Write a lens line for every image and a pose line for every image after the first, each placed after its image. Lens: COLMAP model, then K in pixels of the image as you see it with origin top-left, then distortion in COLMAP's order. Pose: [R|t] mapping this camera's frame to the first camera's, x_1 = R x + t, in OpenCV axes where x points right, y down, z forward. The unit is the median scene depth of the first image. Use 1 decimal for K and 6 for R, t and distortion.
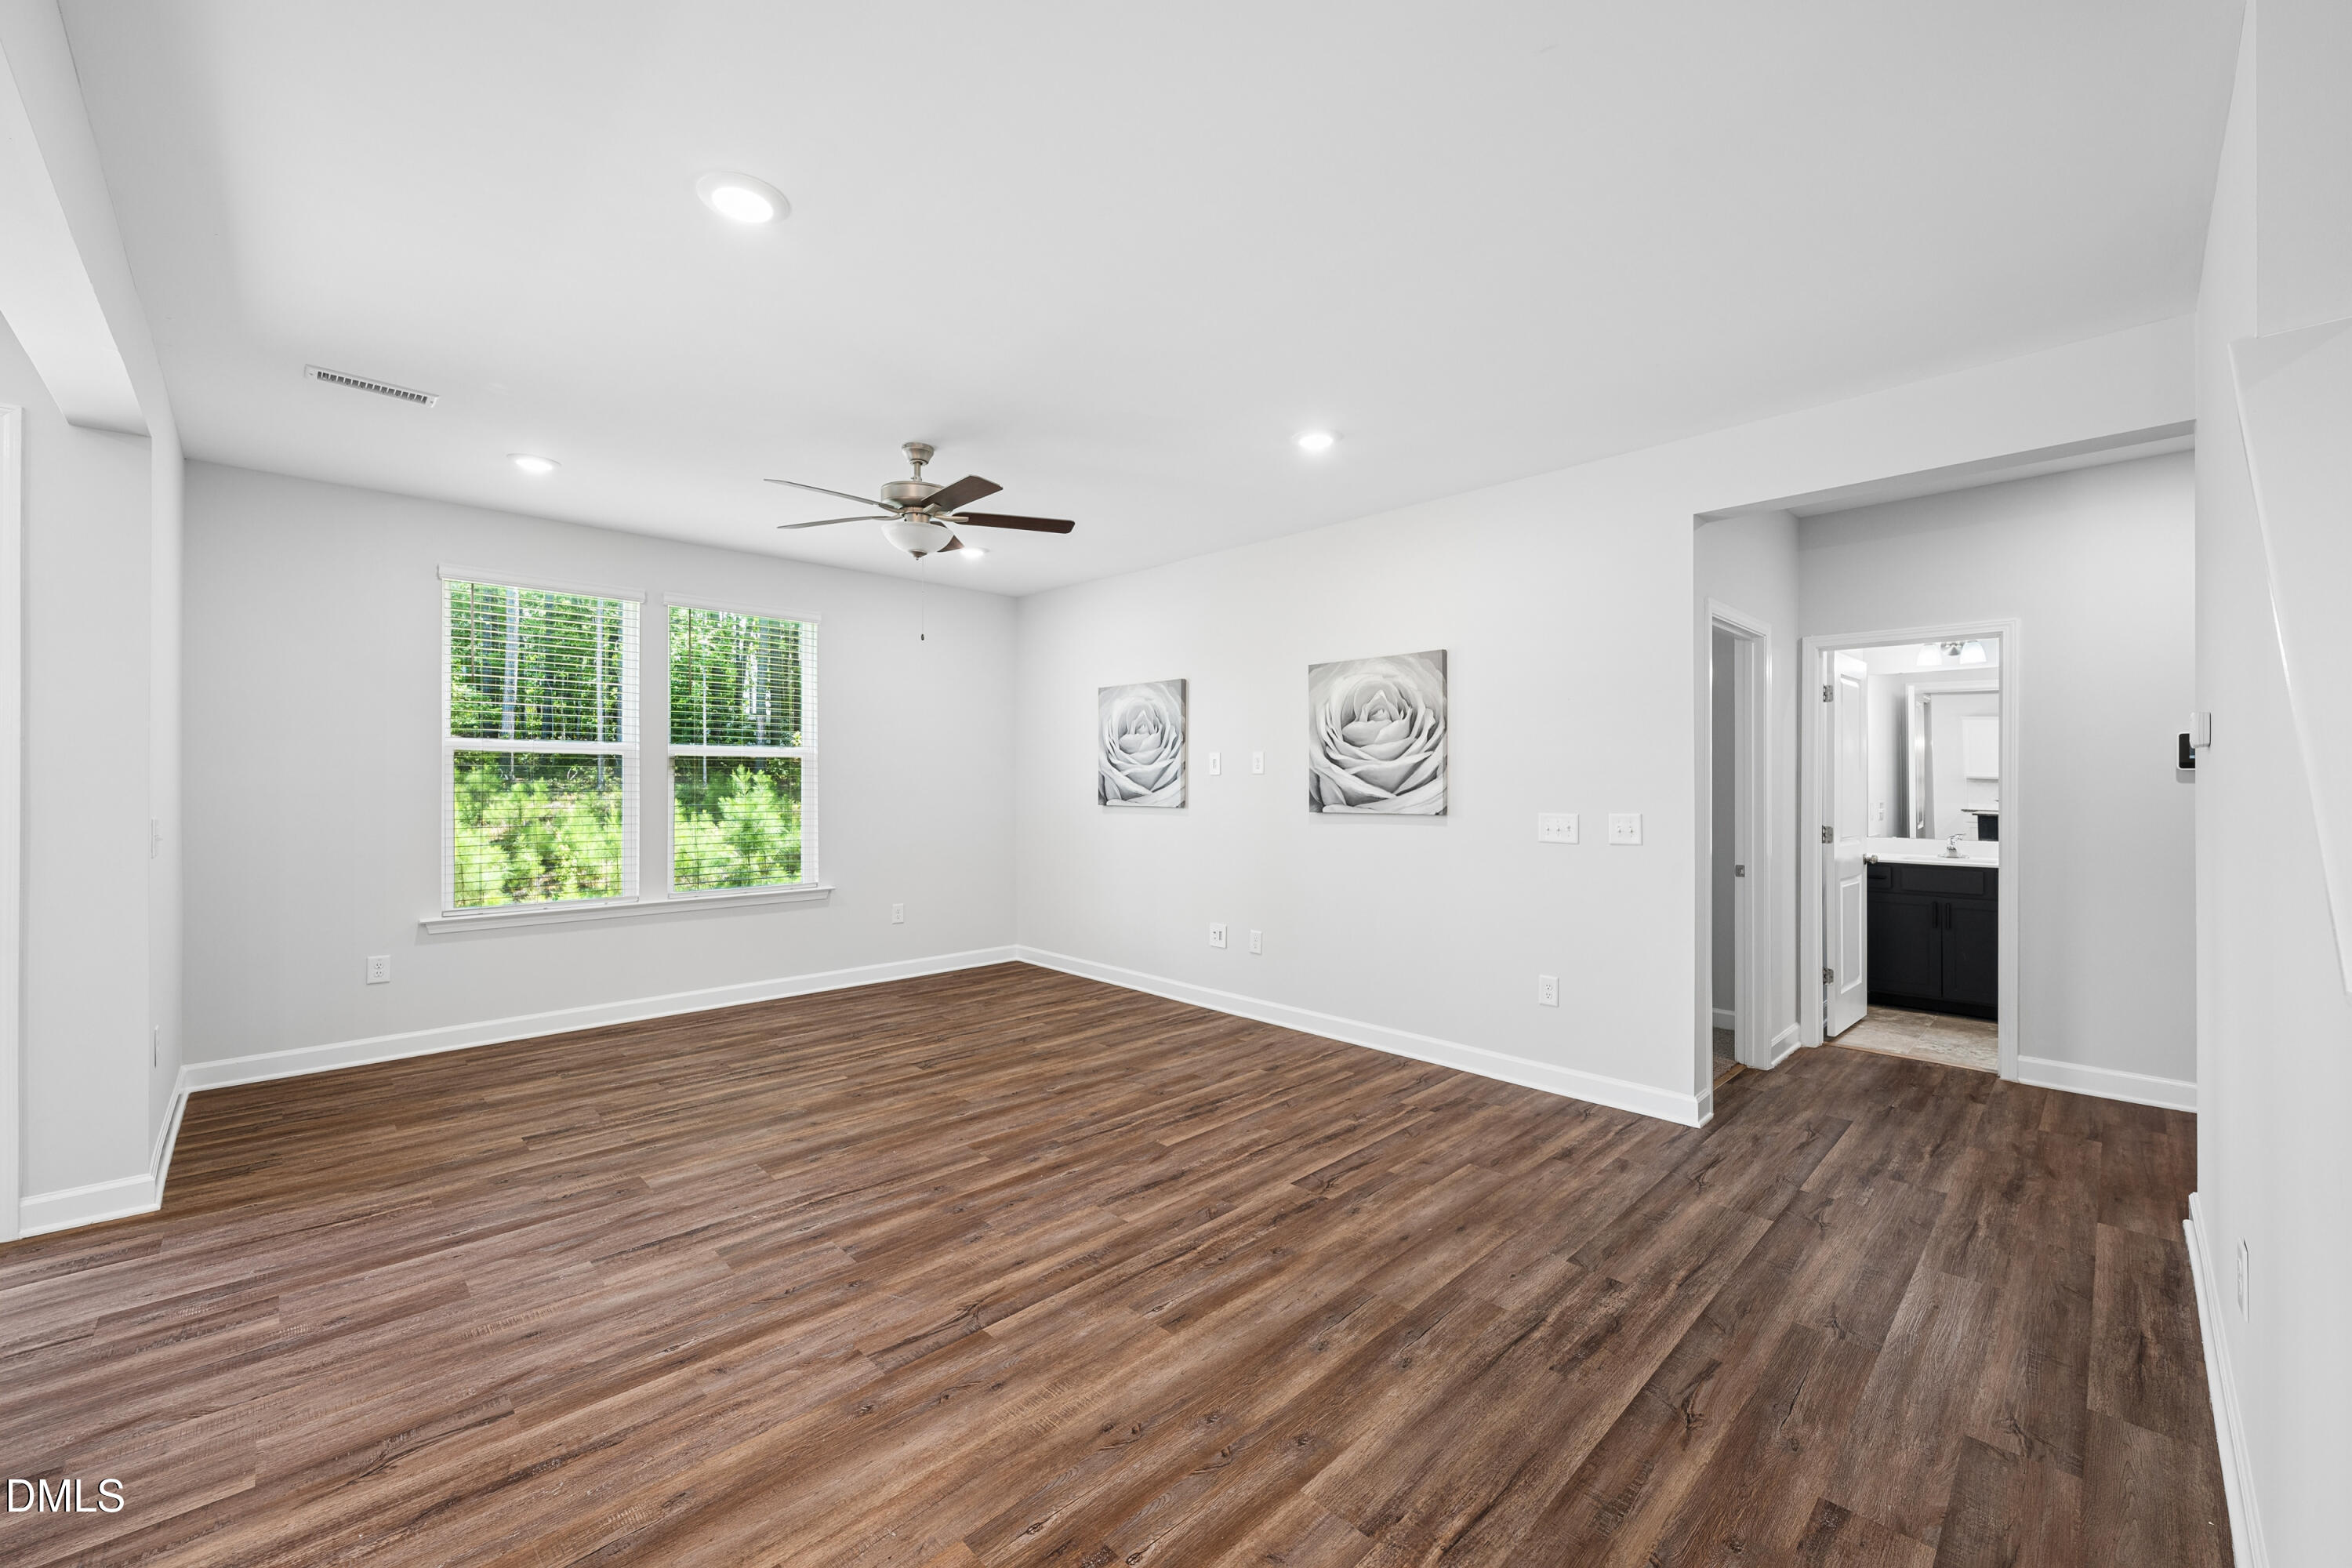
lens RADIAL K [[921.6, 0, 1176.0], [0, 921.6, 784.0], [0, 0, 1]] dist [0.000059, -0.000089]
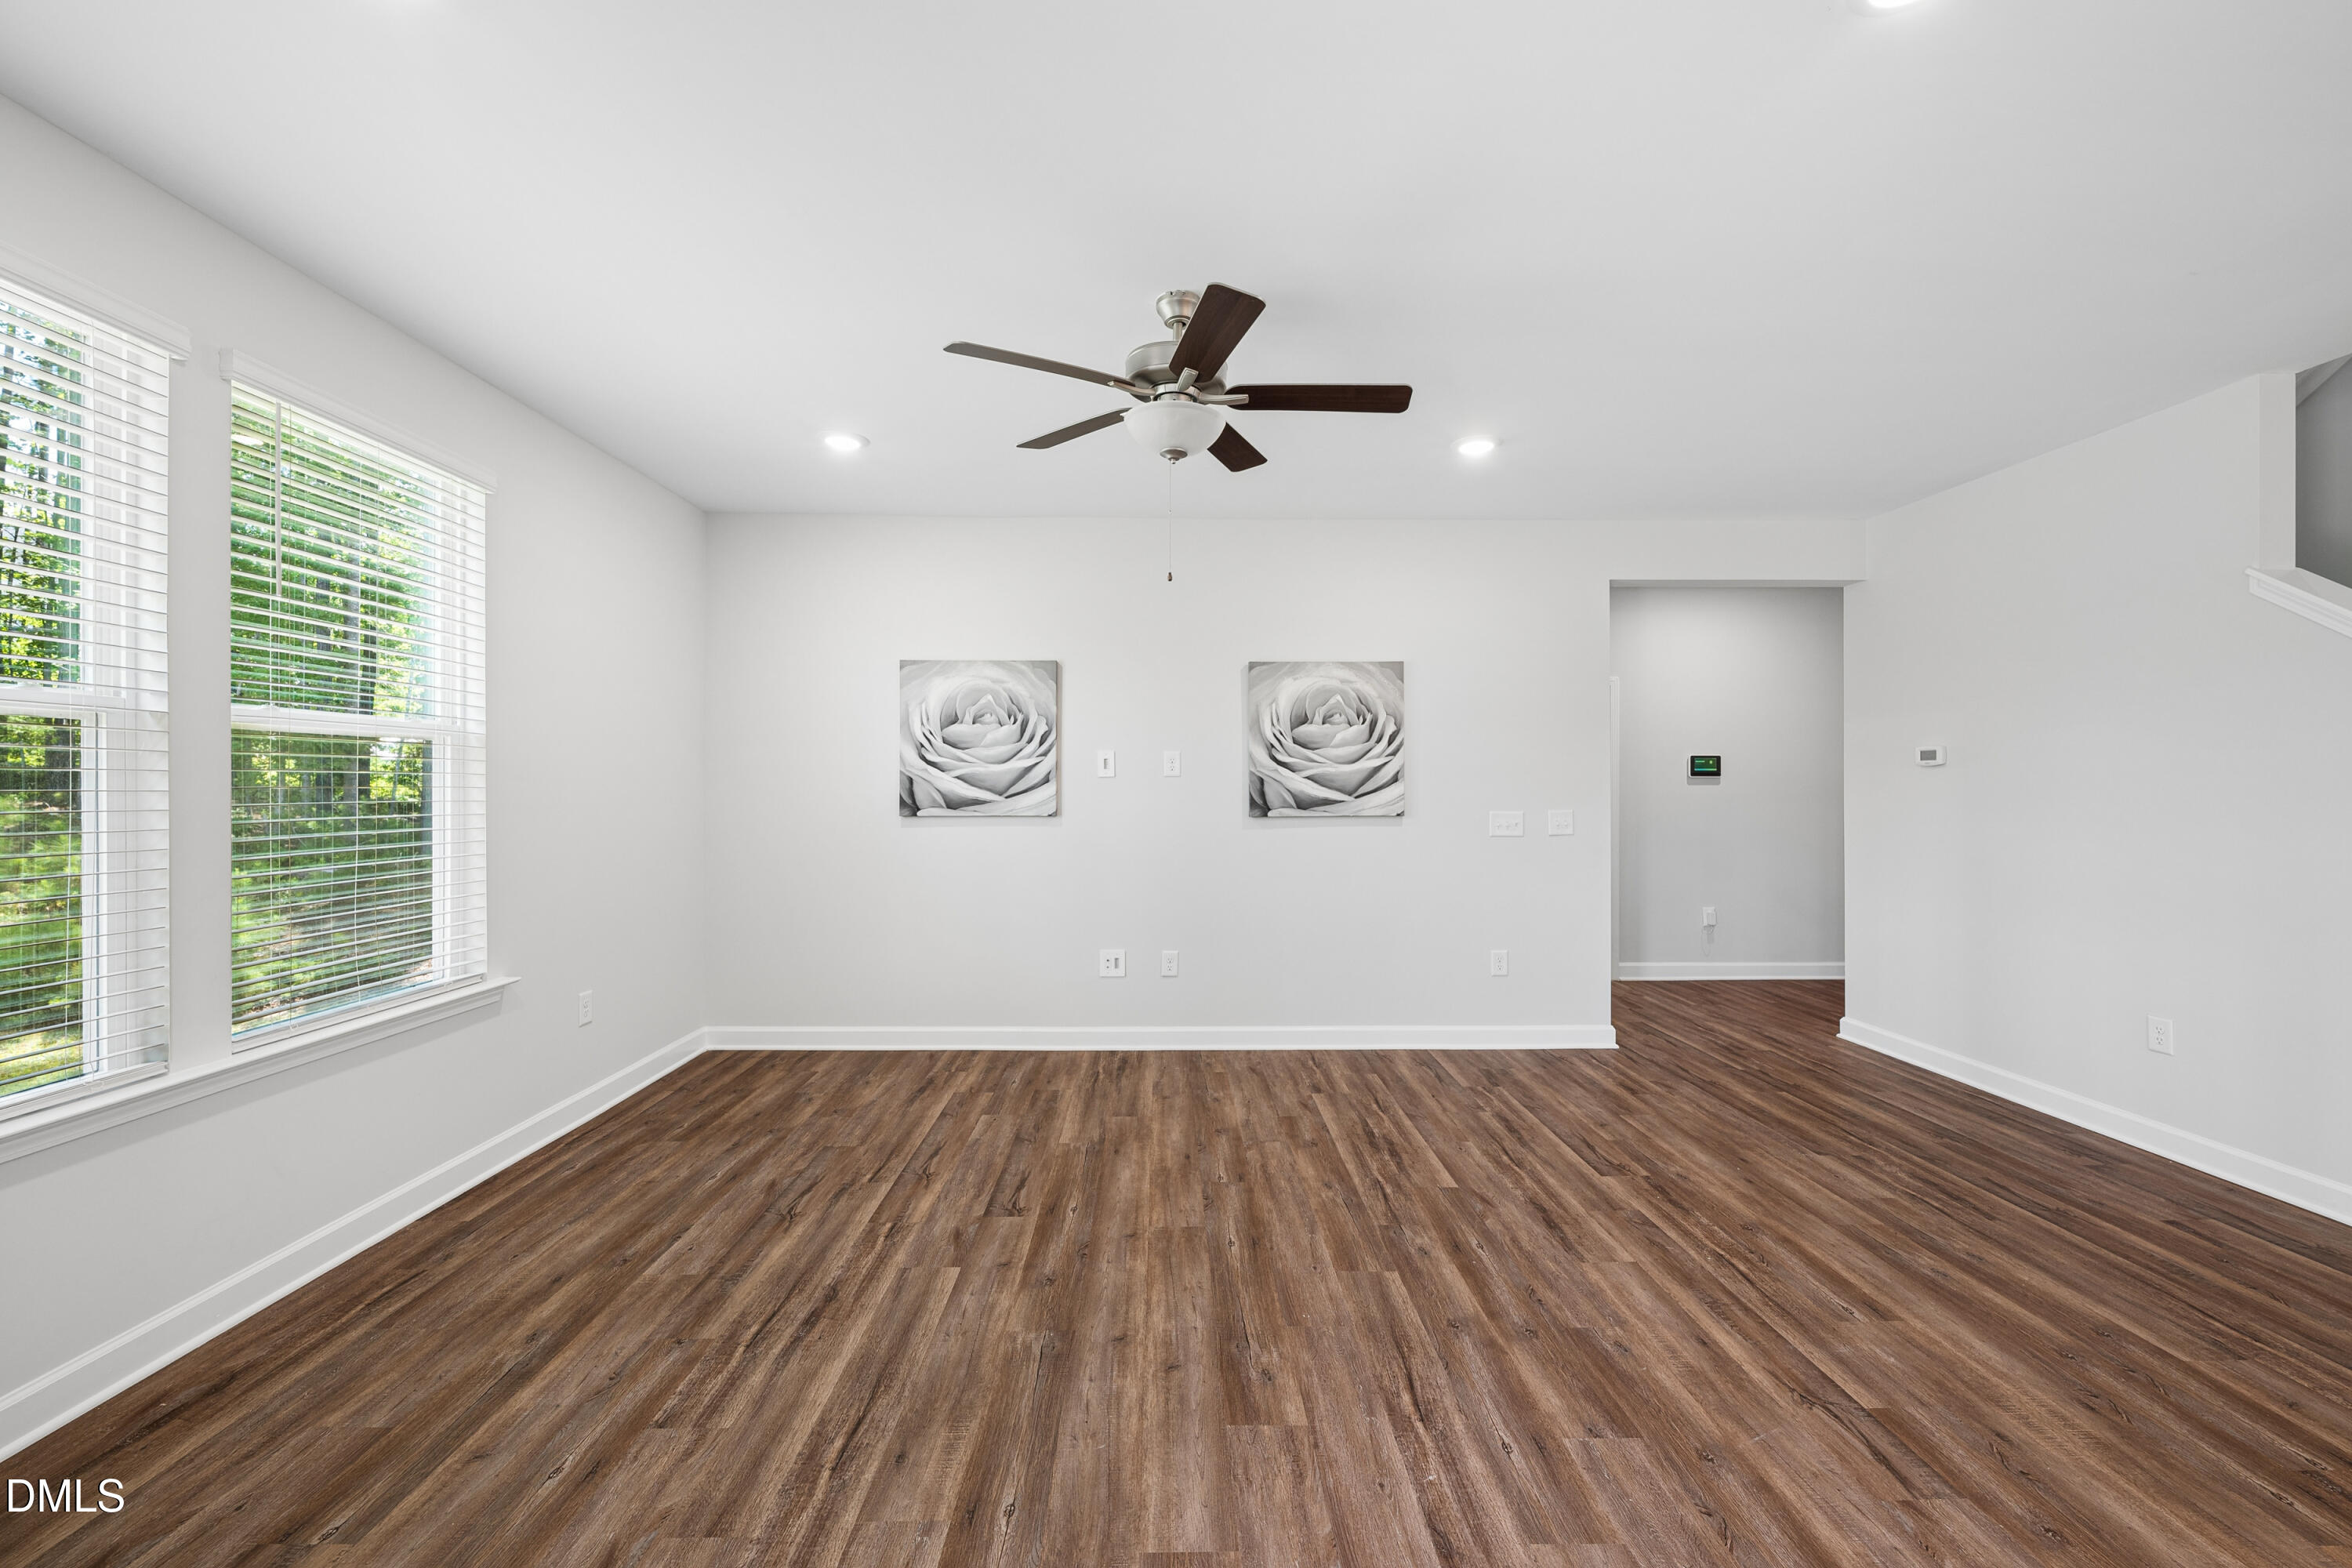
lens RADIAL K [[926.7, 0, 1175.1], [0, 926.7, 779.0], [0, 0, 1]] dist [-0.000240, 0.000006]
pose [[0.687952, 0.003326, 0.725749, -0.816794], [0.002579, 0.999972, -0.007027, -0.002440], [-0.725752, 0.006706, 0.687924, 0.541941]]
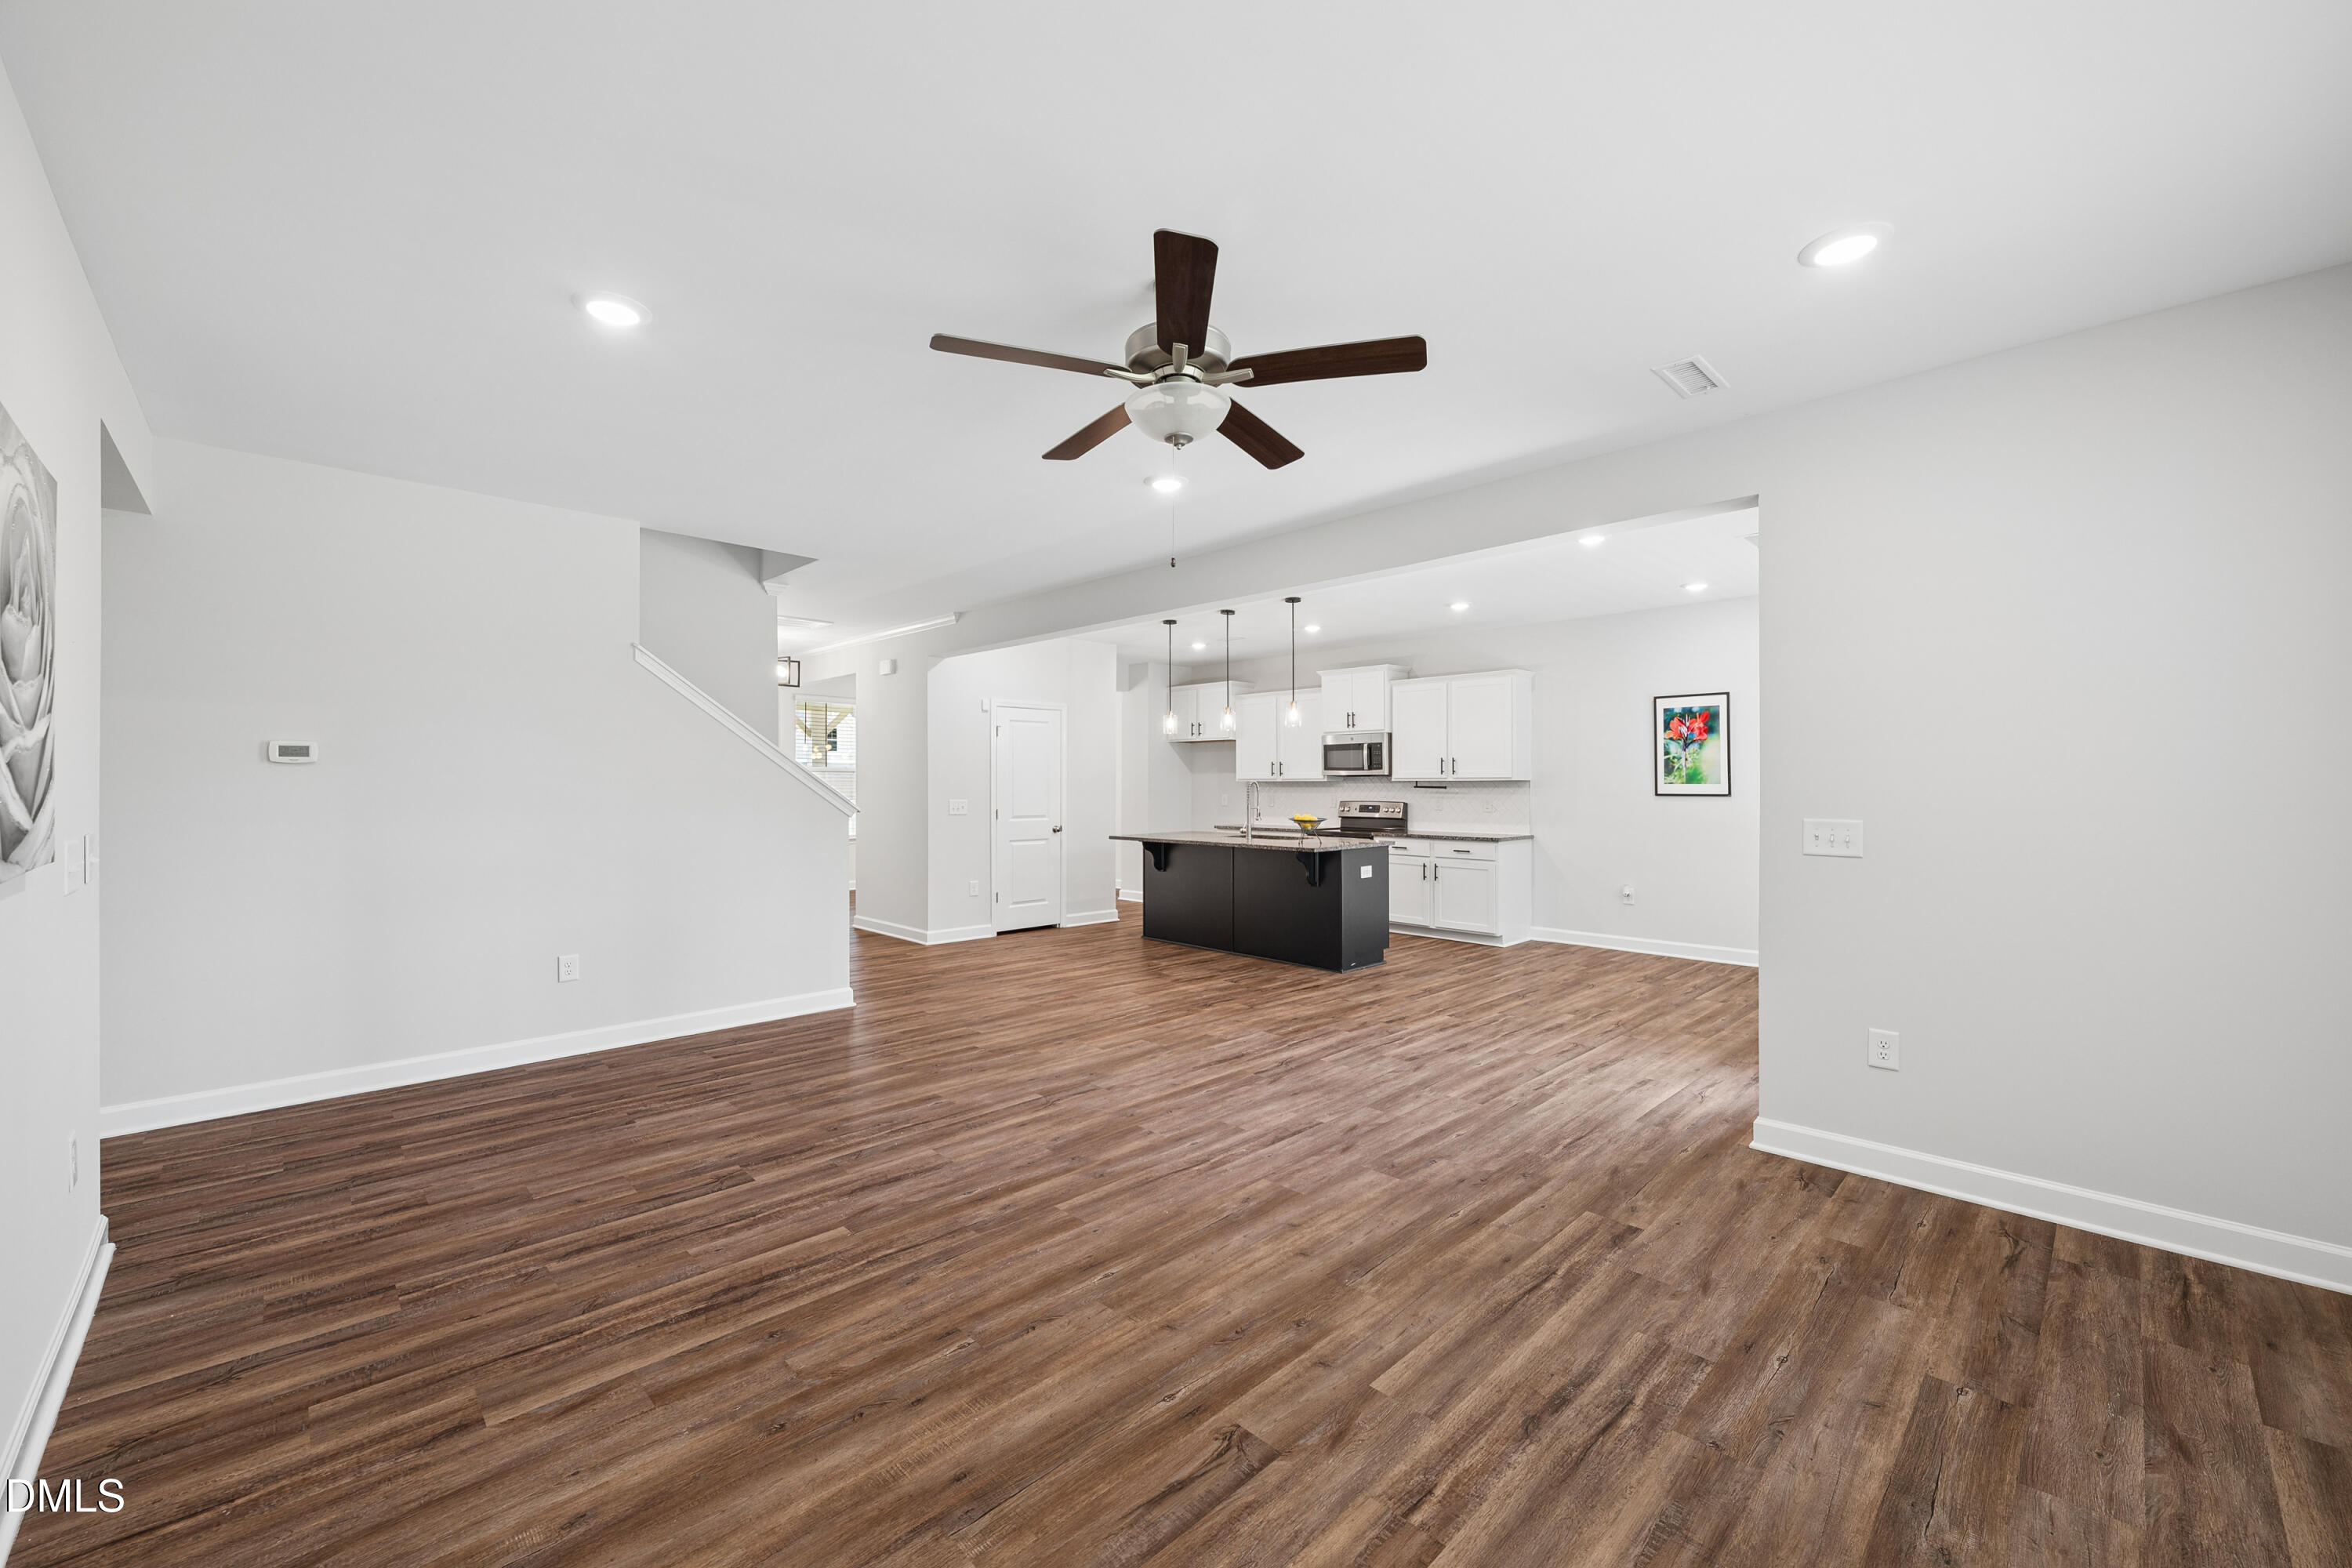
lens RADIAL K [[926.7, 0, 1175.1], [0, 926.7, 779.0], [0, 0, 1]] dist [-0.000240, 0.000006]
pose [[-0.999993, -0.001035, 0.003661, -0.292495], [-0.001043, 0.999997, -0.002238, -0.005868], [-0.003659, -0.002242, -0.999991, 1.730477]]
